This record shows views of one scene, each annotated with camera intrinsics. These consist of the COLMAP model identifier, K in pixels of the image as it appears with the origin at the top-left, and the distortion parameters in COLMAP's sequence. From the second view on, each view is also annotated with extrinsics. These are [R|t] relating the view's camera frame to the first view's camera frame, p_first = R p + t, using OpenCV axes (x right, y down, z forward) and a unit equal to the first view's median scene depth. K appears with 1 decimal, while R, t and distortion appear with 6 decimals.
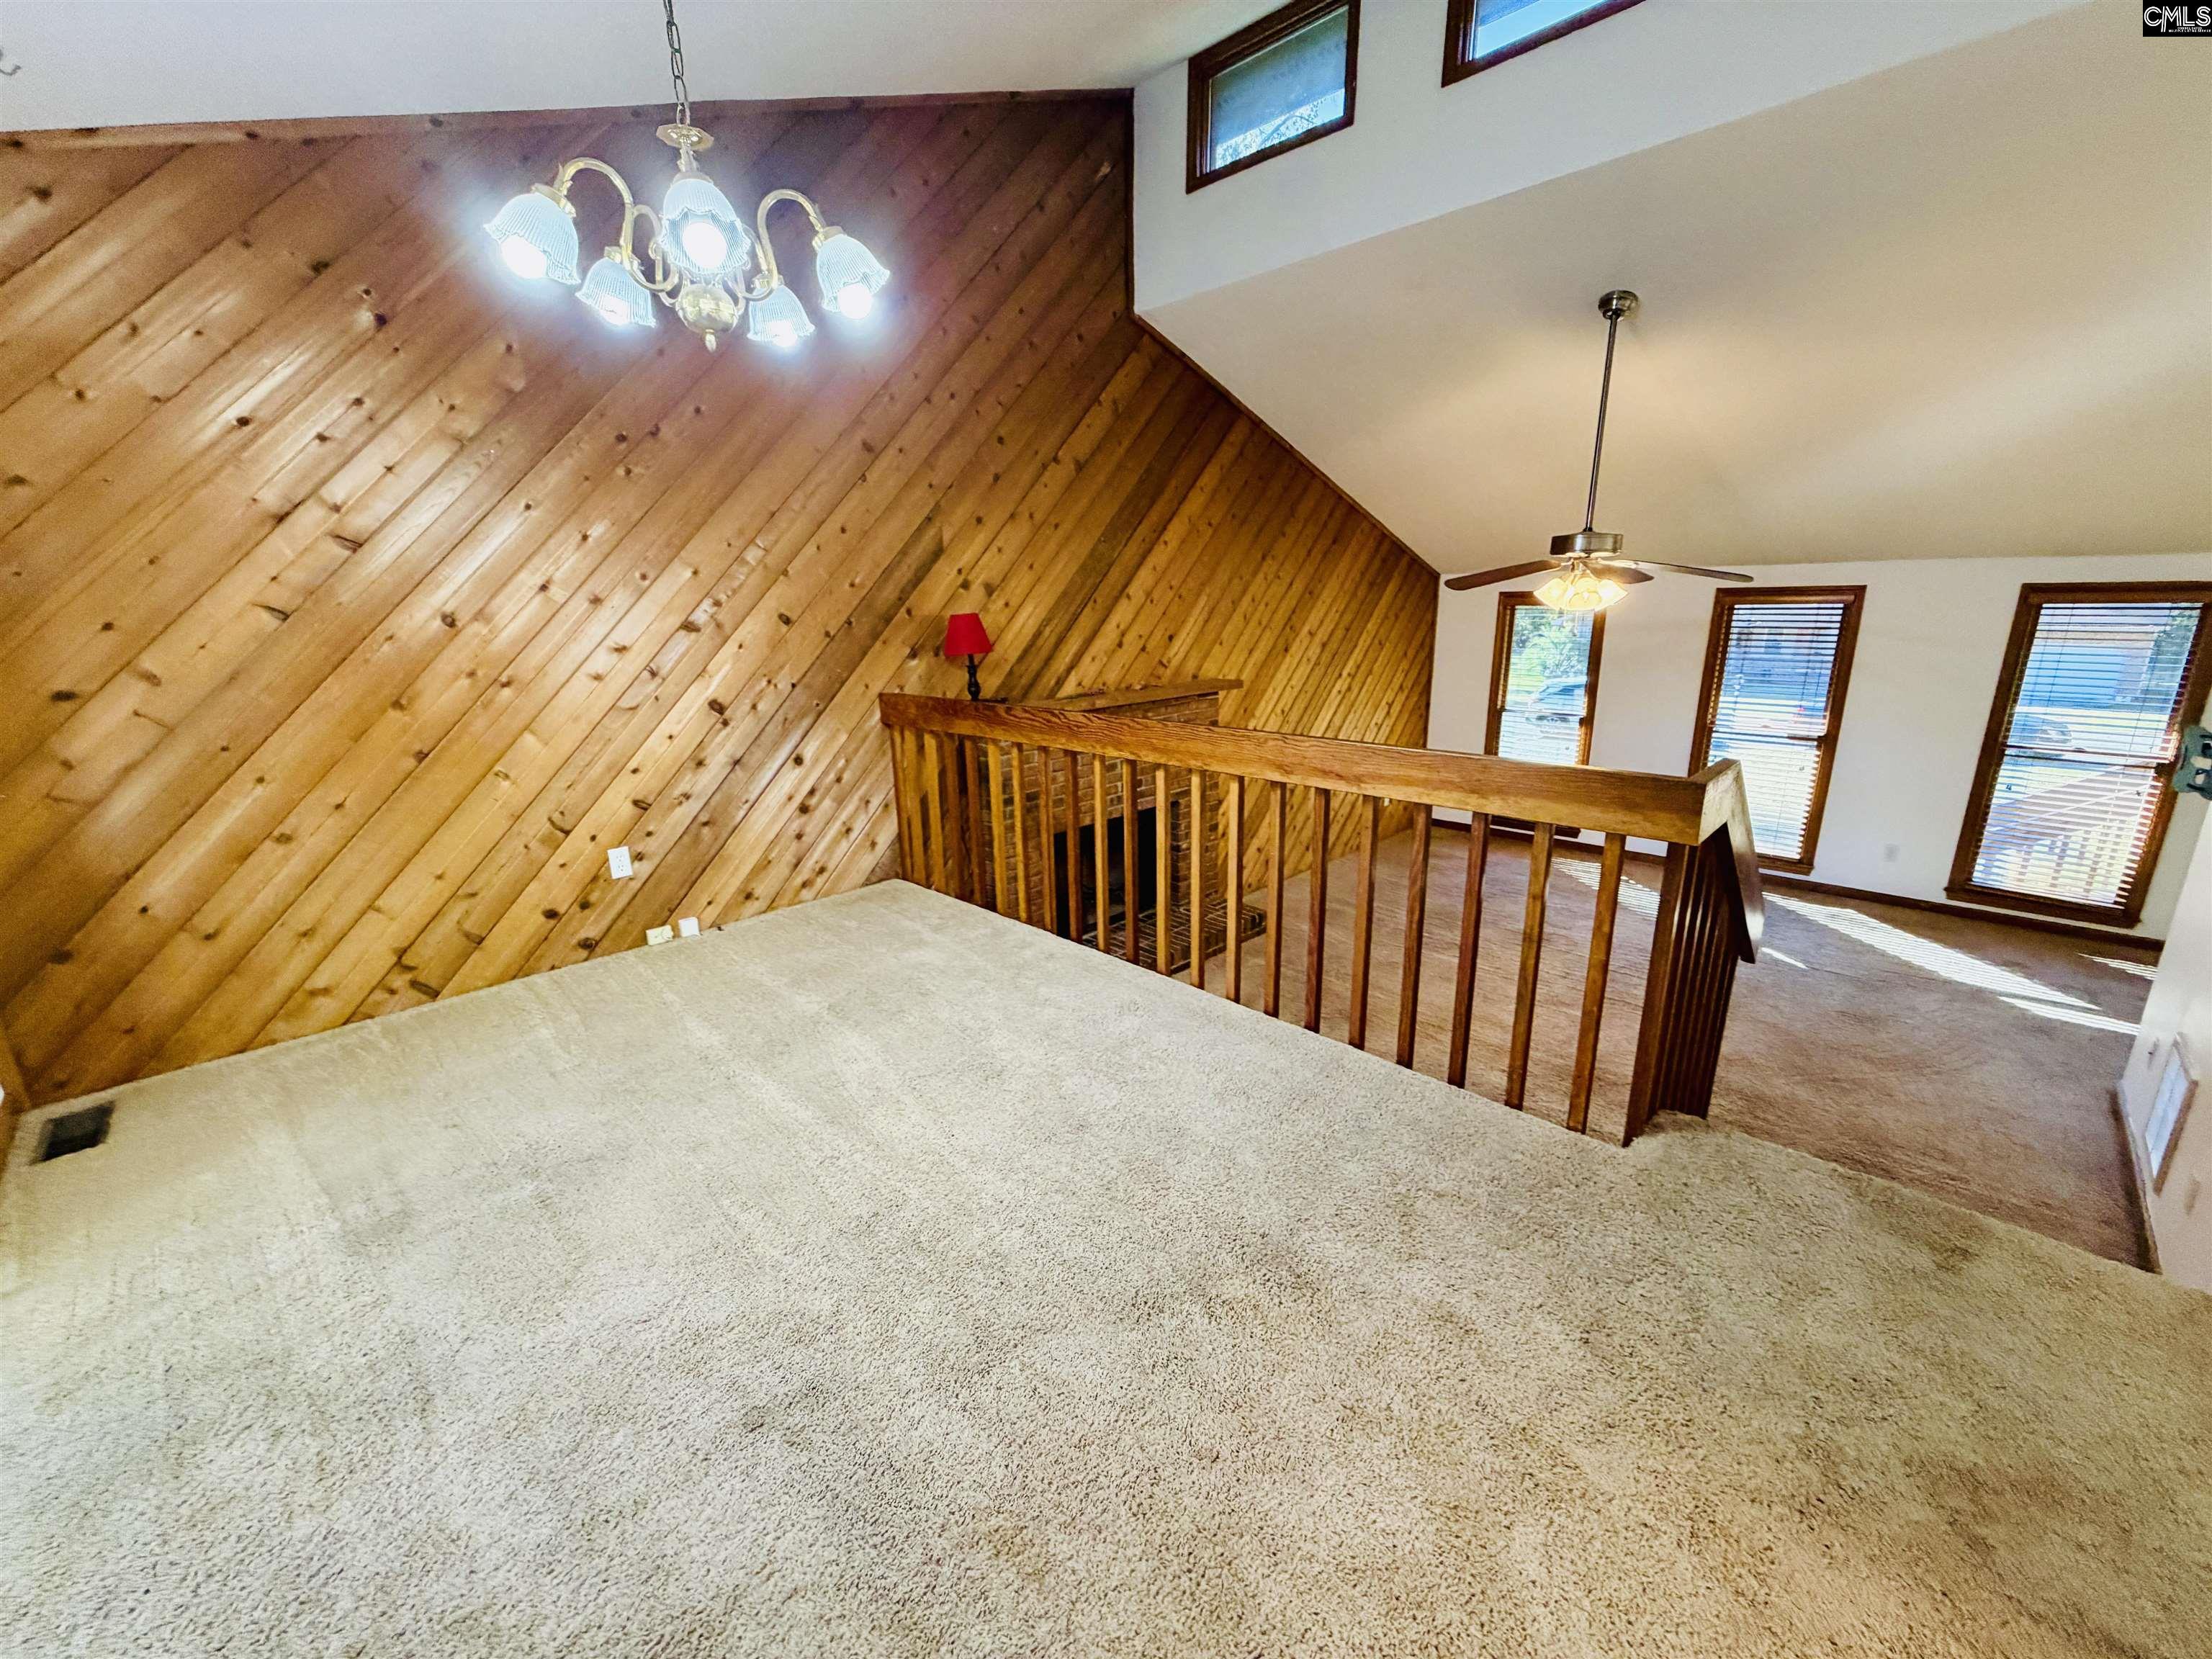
lens RADIAL K [[882.8, 0, 1106.0], [0, 882.8, 829.5], [0, 0, 1]] dist [-0.002078, -0.000150]
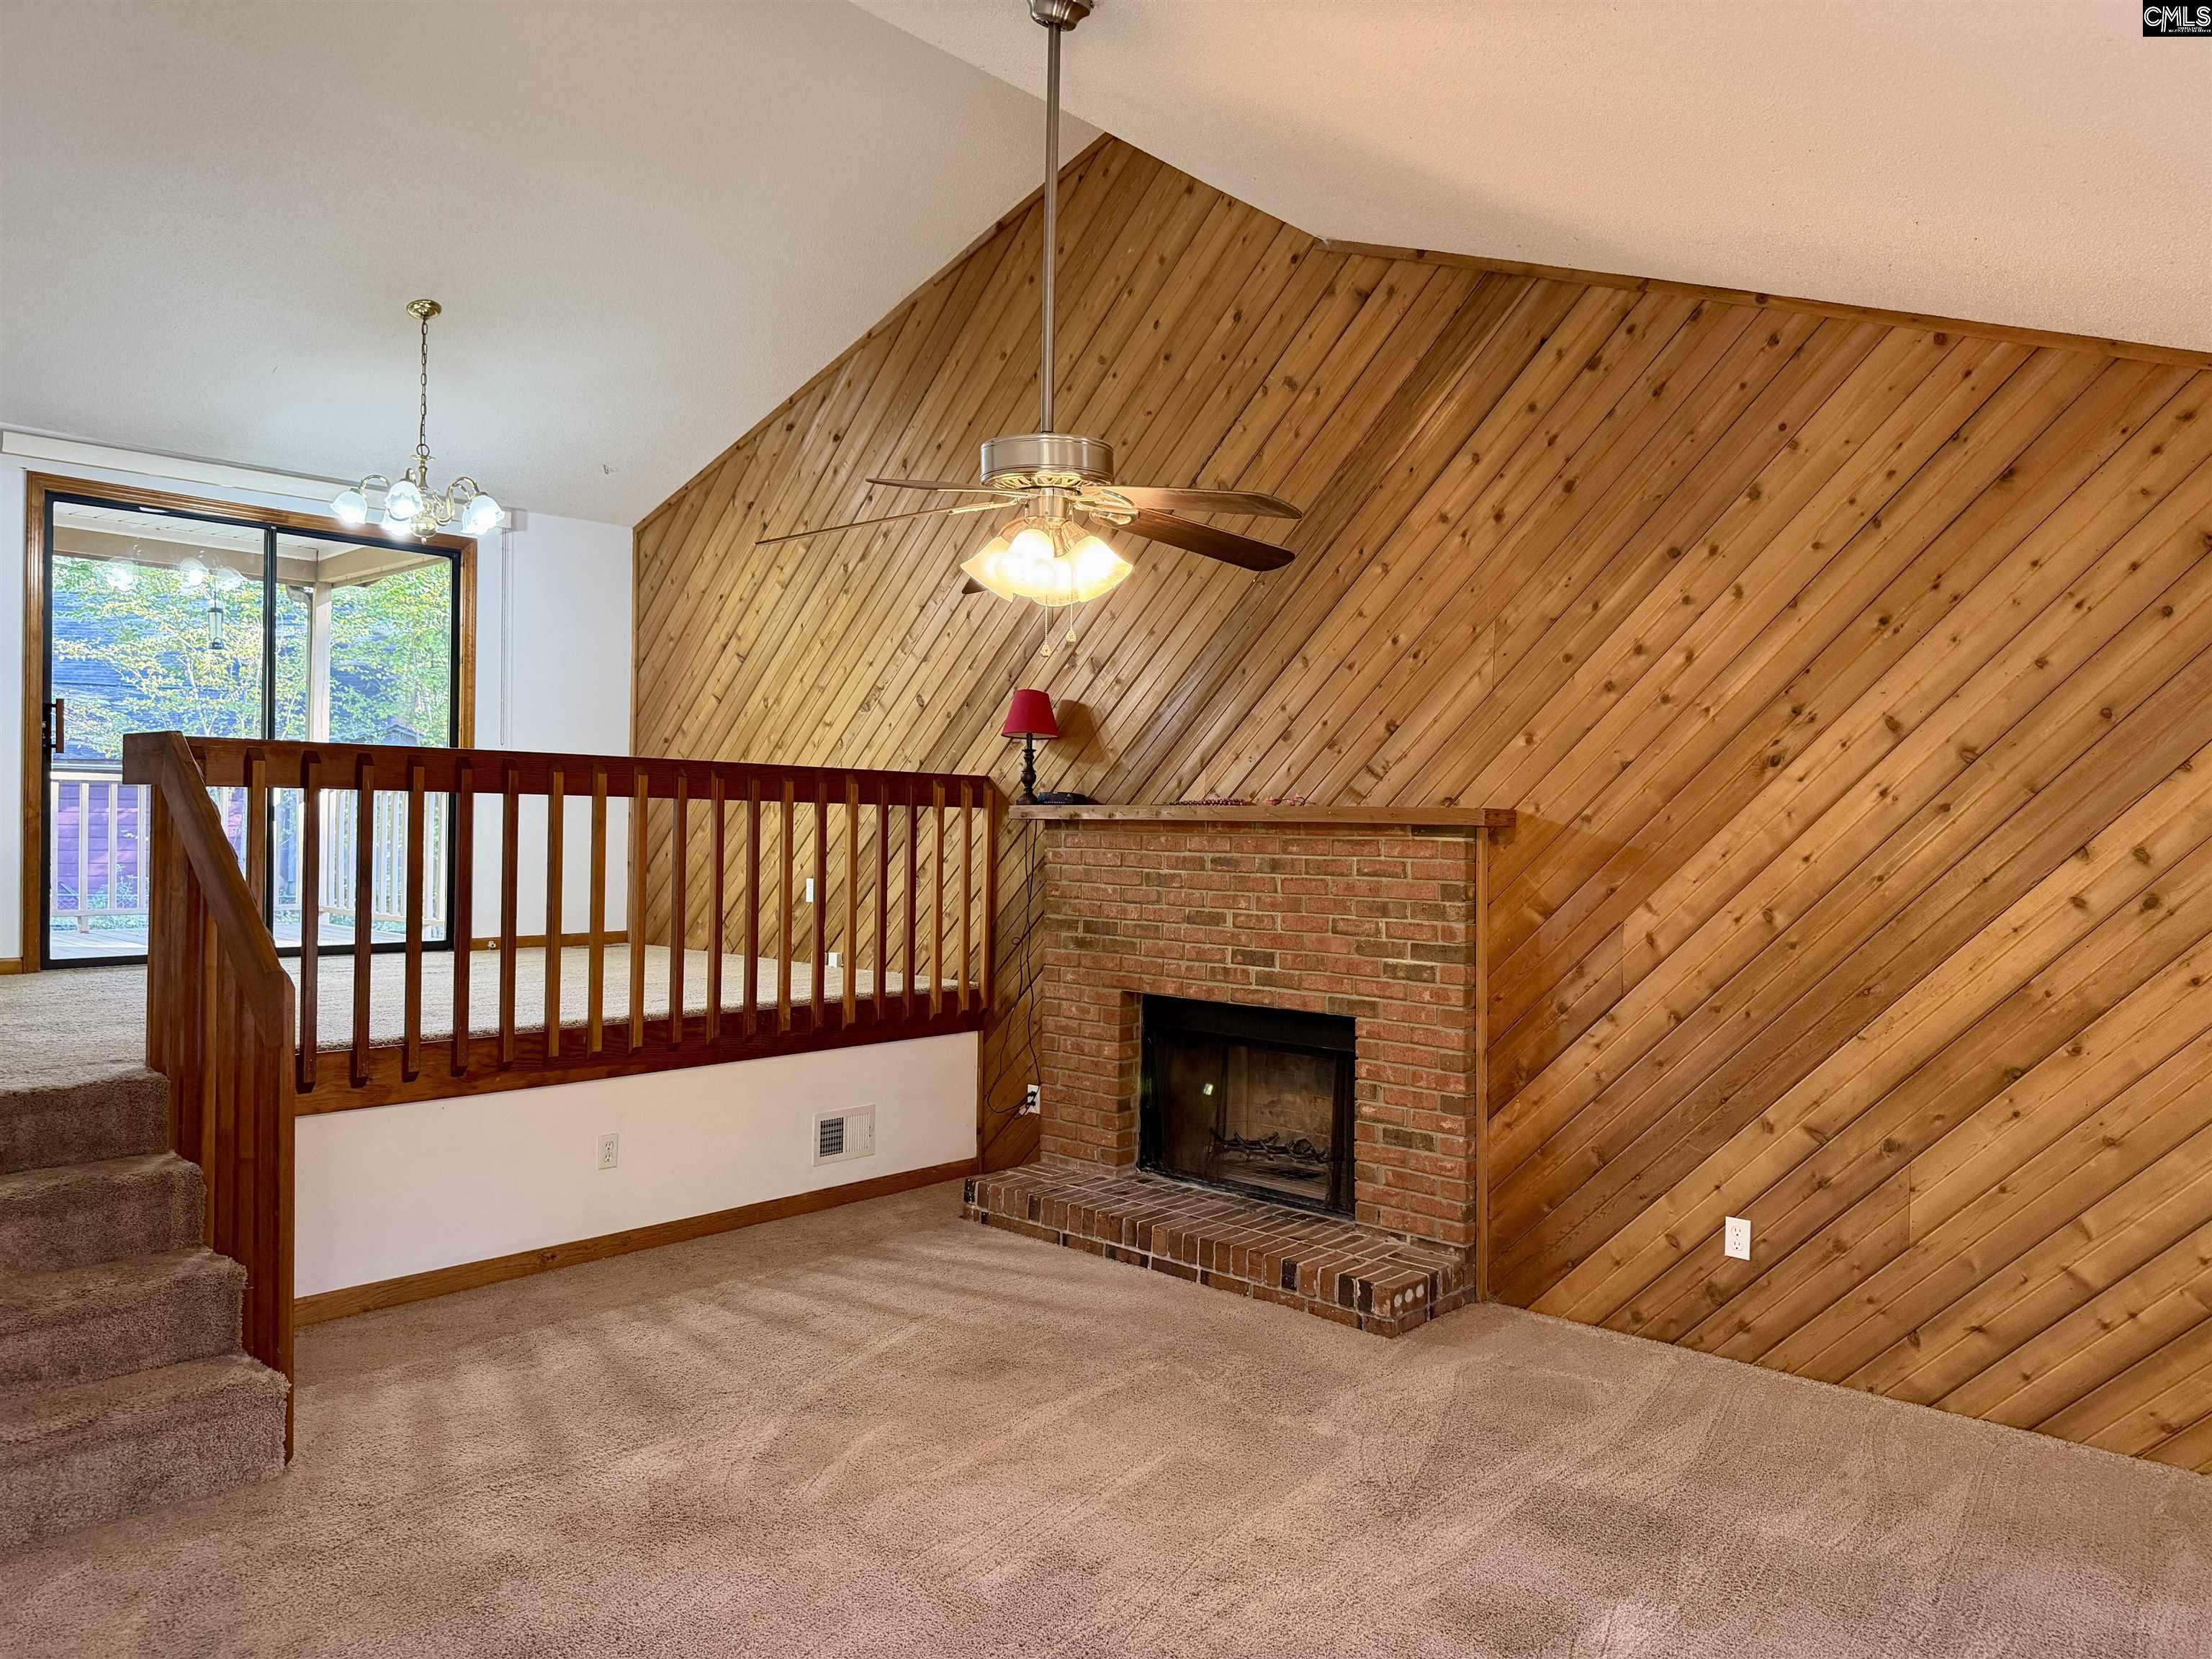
lens RADIAL K [[1570.4, 0, 1106.0], [0, 1570.4, 829.5], [0, 0, 1]] dist [0.030027, -0.002243]
pose [[0.050314, 0.023828, -0.998449, 1.749117], [-0.273904, 0.961714, 0.009149, -0.186554], [0.960440, 0.273019, 0.054914, 1.293517]]
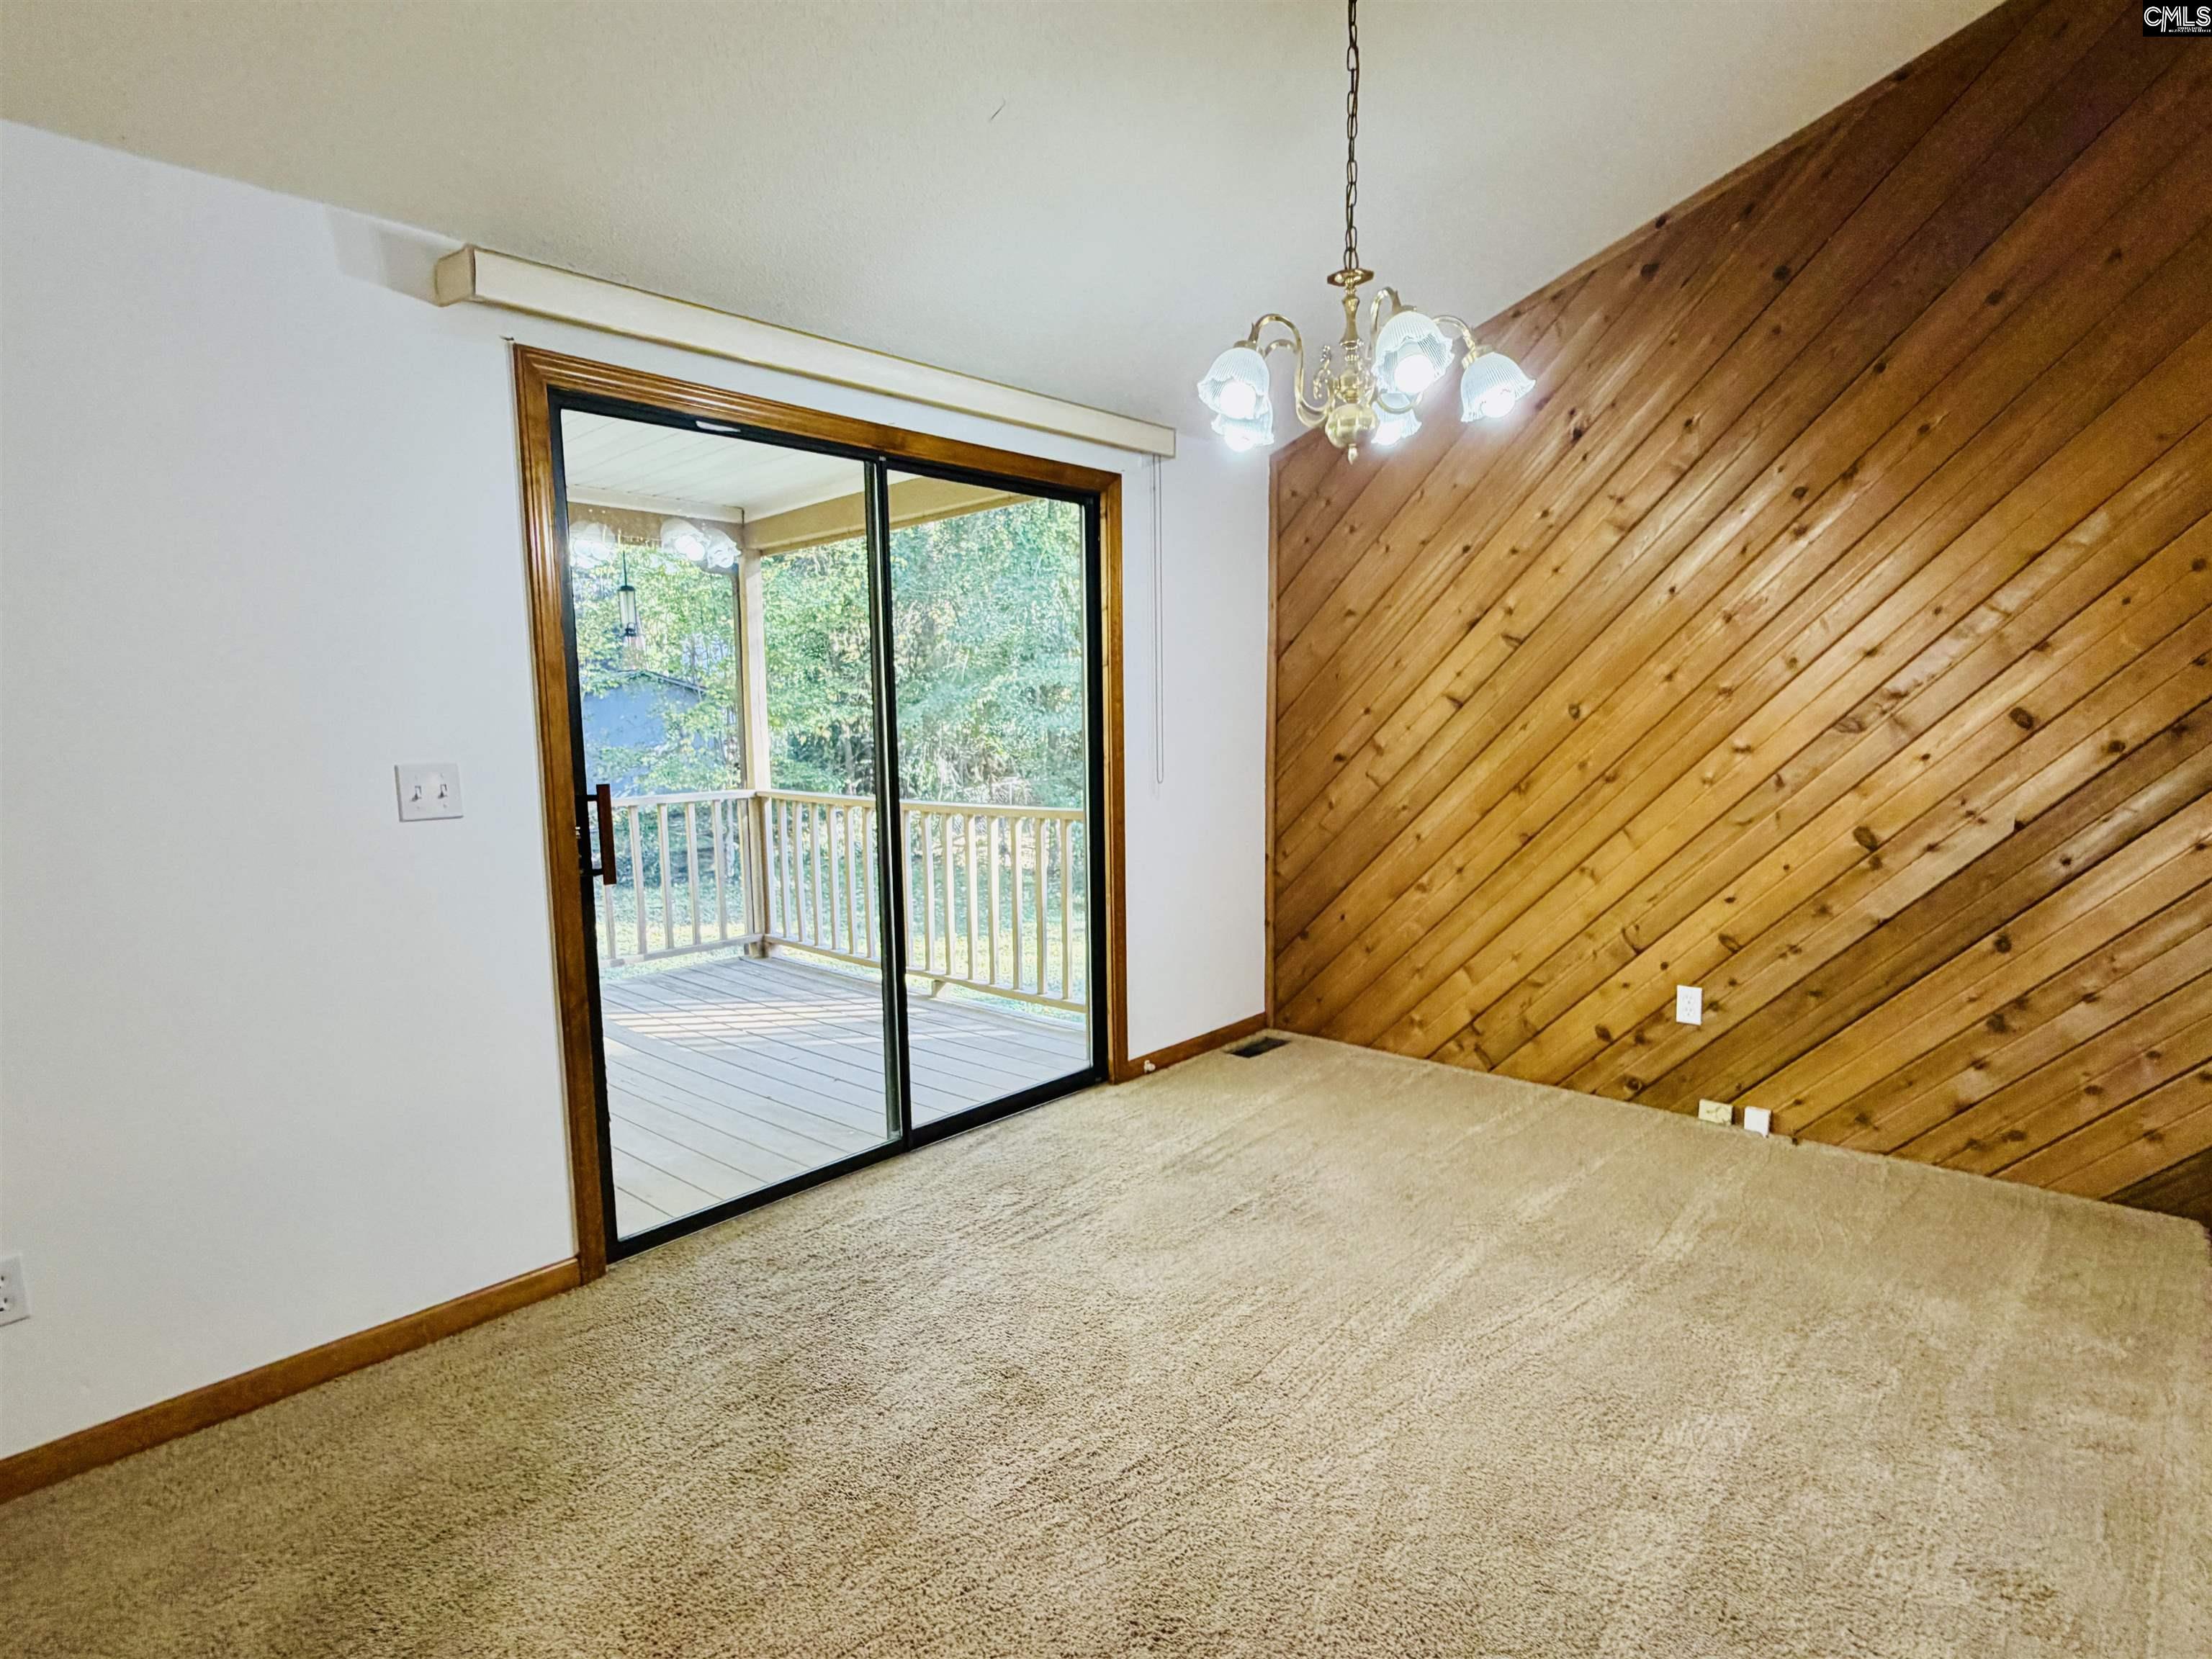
lens RADIAL K [[1149.9, 0, 1106.0], [0, 1149.9, 829.5], [0, 0, 1]] dist [0.001959, -0.000113]
pose [[0.047165, 0.119658, -0.991694, 0.462492], [-0.243218, 0.964295, 0.104784, -0.100127], [0.968824, 0.236255, 0.074584, 0.365205]]
